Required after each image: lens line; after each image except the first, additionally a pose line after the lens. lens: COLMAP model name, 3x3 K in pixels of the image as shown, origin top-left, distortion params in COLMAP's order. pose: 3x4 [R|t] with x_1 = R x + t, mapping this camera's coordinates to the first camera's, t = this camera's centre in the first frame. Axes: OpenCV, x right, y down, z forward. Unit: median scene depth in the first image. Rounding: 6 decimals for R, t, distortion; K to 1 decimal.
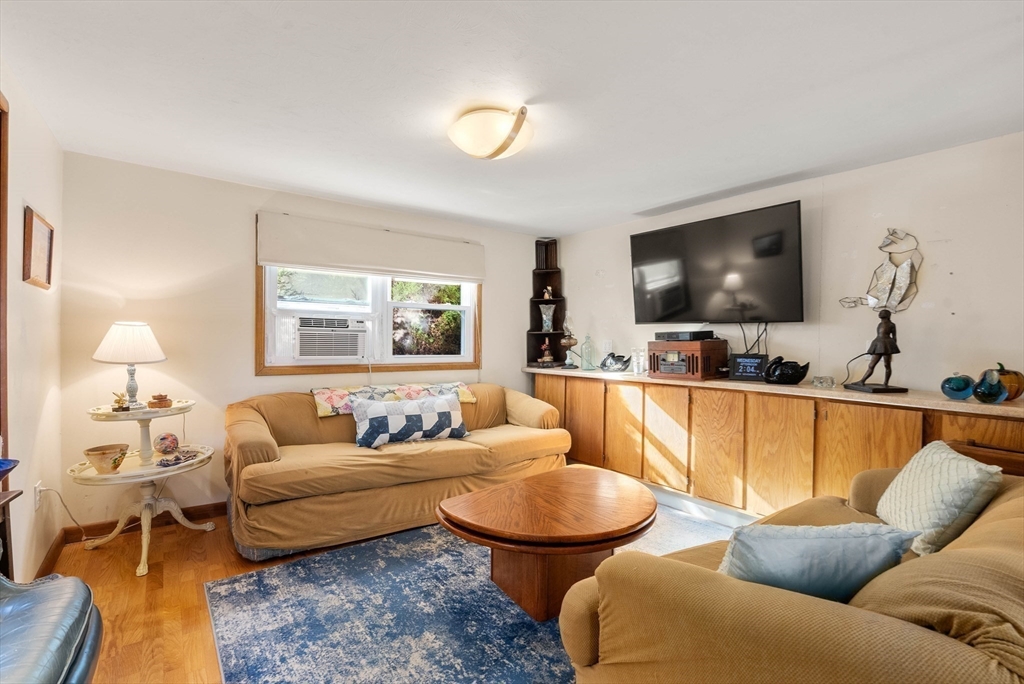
lens RADIAL K [[478.7, 0, 516.4], [0, 478.7, 346.2], [0, 0, 1]] dist [-0.003930, 0.000876]
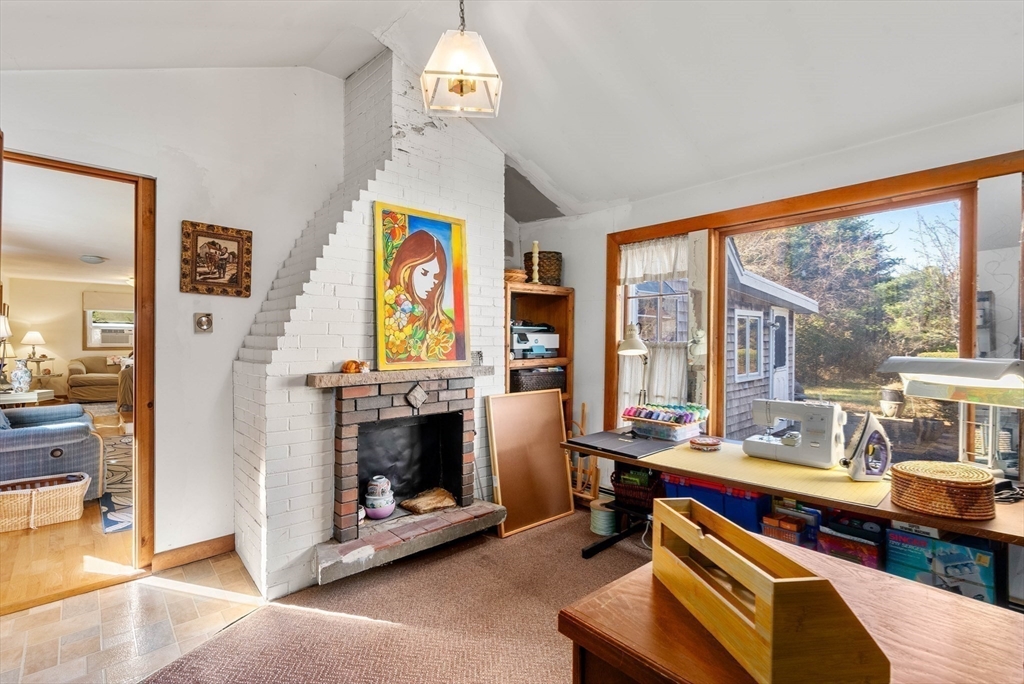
lens RADIAL K [[478.7, 0, 509.3], [0, 478.7, 338.1], [0, 0, 1]] dist [-0.003930, 0.000876]
pose [[0.994682, -0.003054, 0.102947, 1.643023], [0.003851, 0.999964, -0.007546, 0.020978], [-0.102920, 0.007902, 0.994658, -2.026851]]
